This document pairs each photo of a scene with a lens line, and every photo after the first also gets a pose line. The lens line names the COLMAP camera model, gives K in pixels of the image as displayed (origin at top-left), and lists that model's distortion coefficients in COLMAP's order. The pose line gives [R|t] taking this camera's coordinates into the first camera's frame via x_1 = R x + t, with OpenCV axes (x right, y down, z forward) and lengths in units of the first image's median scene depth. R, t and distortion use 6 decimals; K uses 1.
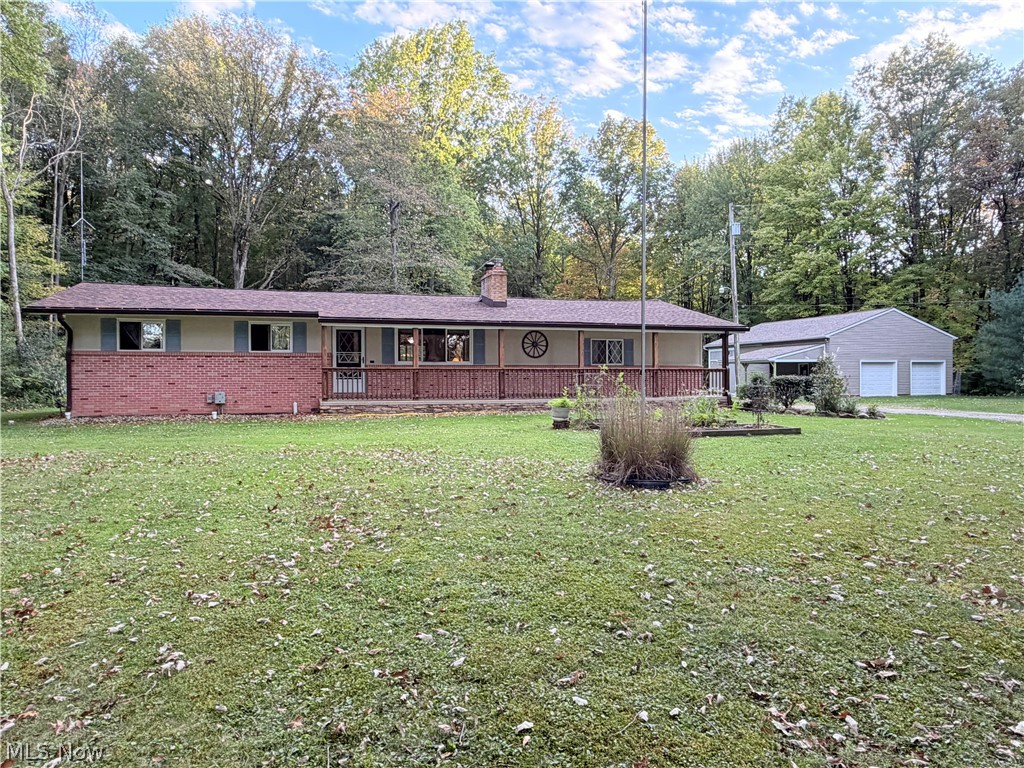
lens RADIAL K [[673.2, 0, 512.0], [0, 673.2, 384.0], [0, 0, 1]] dist [-0.002801, -0.001043]
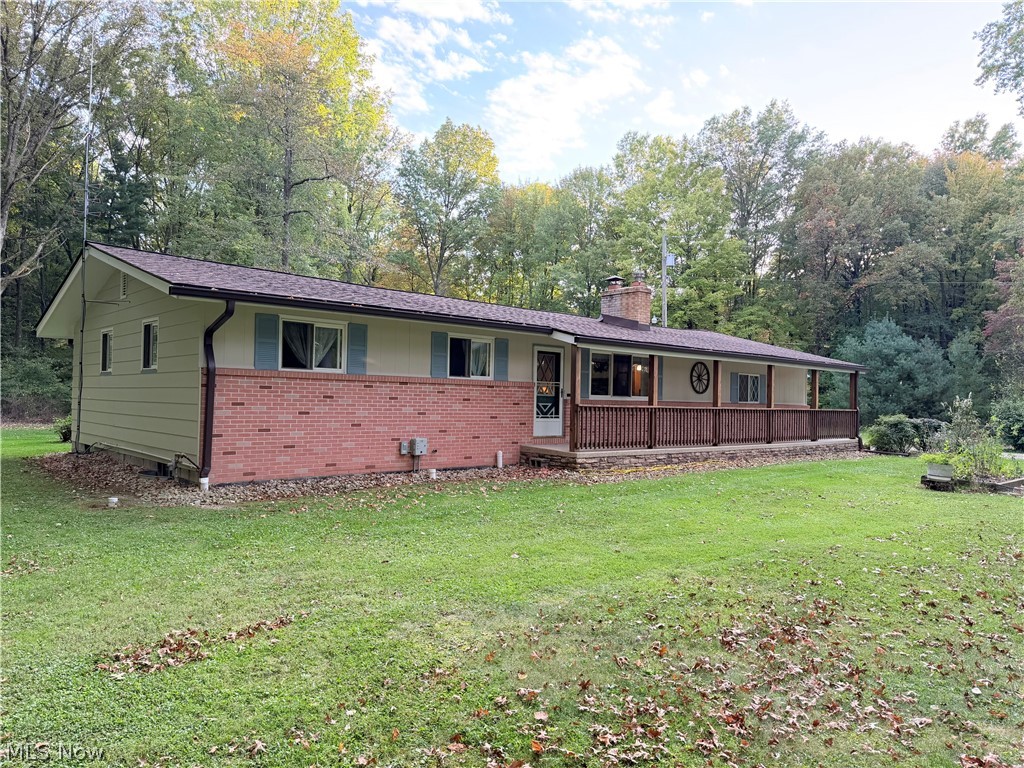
lens RADIAL K [[695.8, 0, 513.2], [0, 695.8, 391.9], [0, 0, 1]] dist [0.104774, -0.142816]
pose [[0.909353, 0.027844, 0.415093, -0.612934], [-0.021144, 0.999561, -0.020731, -0.019925], [-0.415488, 0.010075, 0.909543, 0.330394]]
